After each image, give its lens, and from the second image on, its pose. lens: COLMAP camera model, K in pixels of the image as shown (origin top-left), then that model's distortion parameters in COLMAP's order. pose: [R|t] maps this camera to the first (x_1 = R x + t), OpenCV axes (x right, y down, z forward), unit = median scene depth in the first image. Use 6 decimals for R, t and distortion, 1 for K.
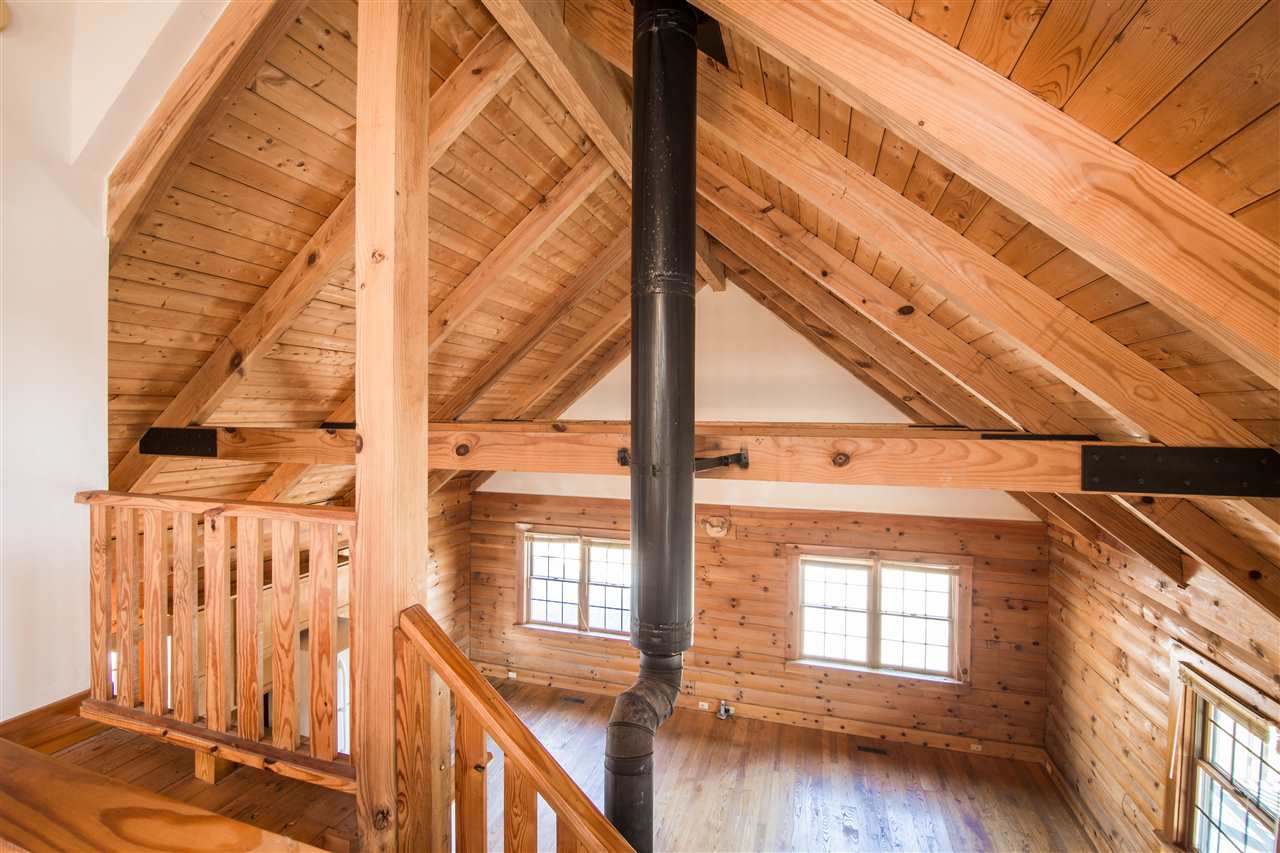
lens RADIAL K [[568.9, 0, 637.8], [0, 568.9, 414.4], [0, 0, 1]] dist [-0.006961, -0.008830]
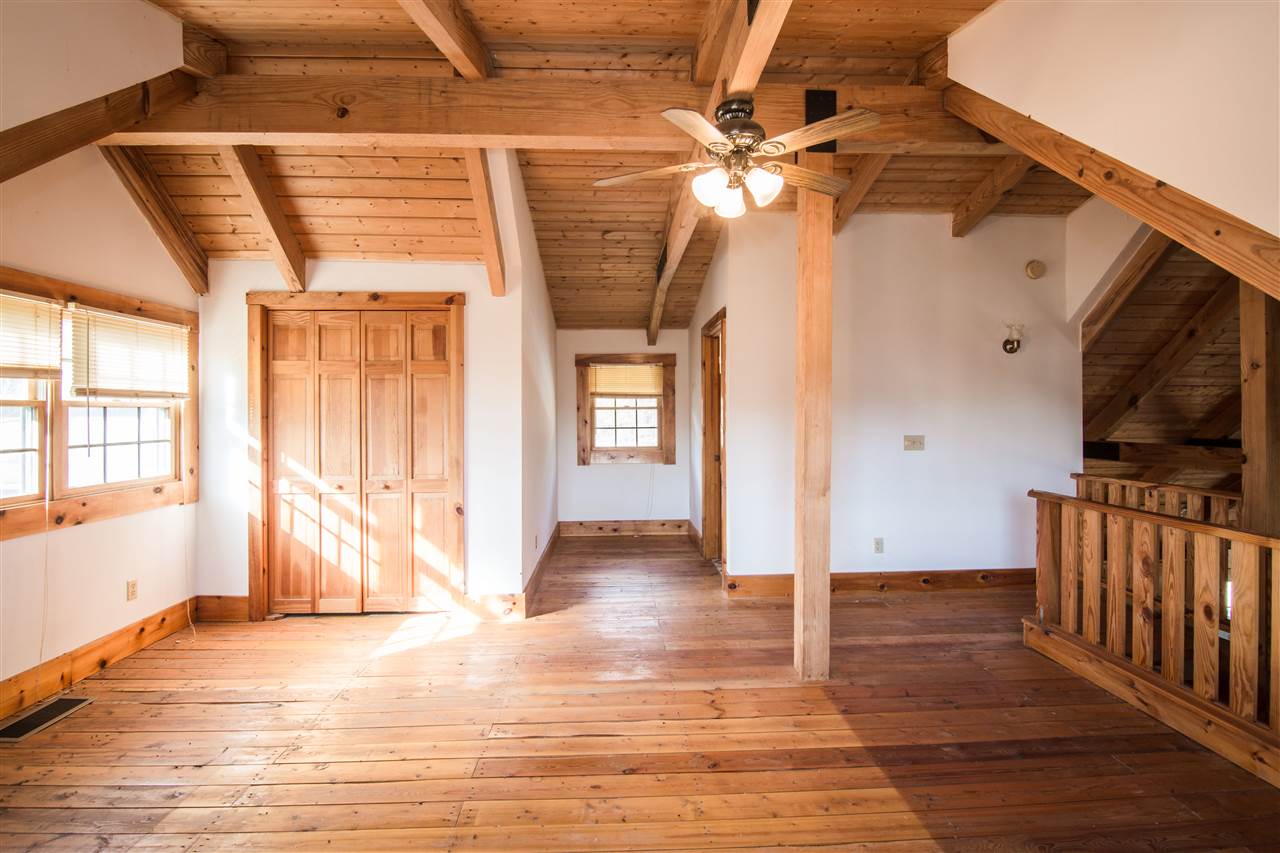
lens RADIAL K [[587.4, 0, 645.6], [0, 587.4, 413.5], [0, 0, 1]] dist [-0.000145, -0.008053]
pose [[0.348297, -0.007643, -0.937353, 0.475217], [0.002689, 0.999971, -0.007154, -0.068127], [0.937380, -0.000029, 0.348307, -1.150714]]
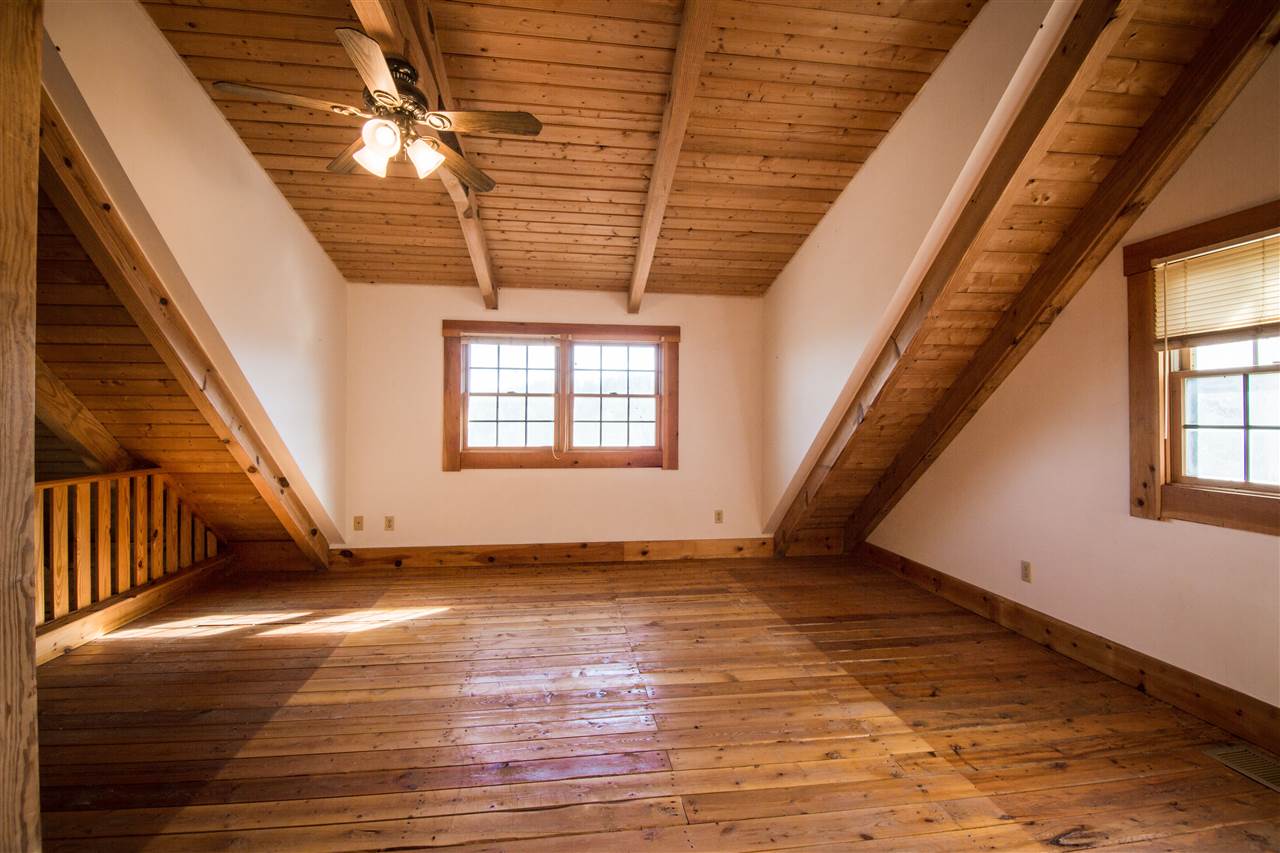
lens RADIAL K [[568.9, 0, 637.8], [0, 568.9, 414.4], [0, 0, 1]] dist [-0.006961, -0.008830]
pose [[-0.428192, -0.002379, 0.903685, -1.314568], [-0.004020, 0.999992, 0.000727, -0.020939], [-0.903679, -0.003322, -0.428198, -0.654868]]
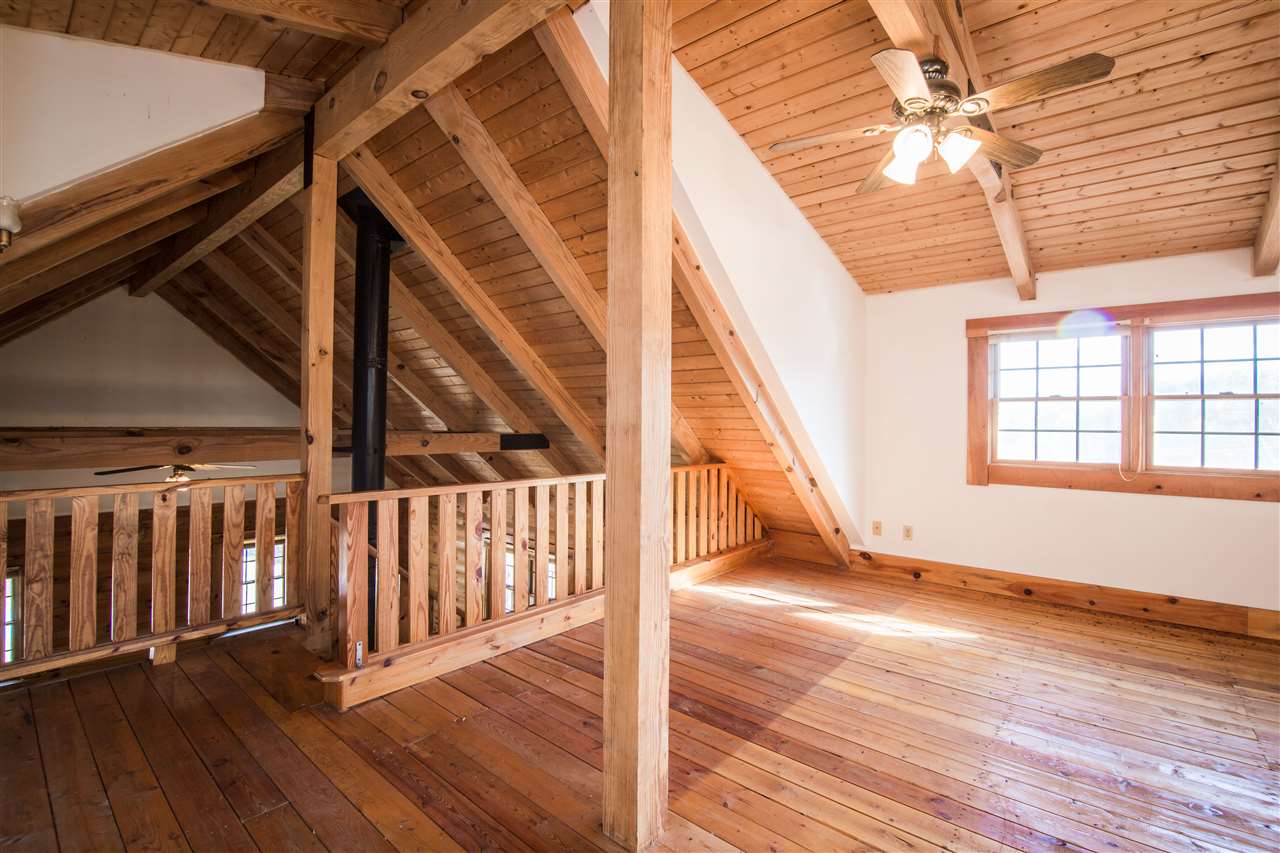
lens RADIAL K [[568.9, 0, 637.8], [0, 568.9, 414.4], [0, 0, 1]] dist [-0.006961, -0.008830]
pose [[0.389265, 0.009947, 0.921072, -1.316458], [-0.005438, 0.999949, -0.008501, -0.021244], [-0.921110, -0.001700, 0.389299, -0.623851]]
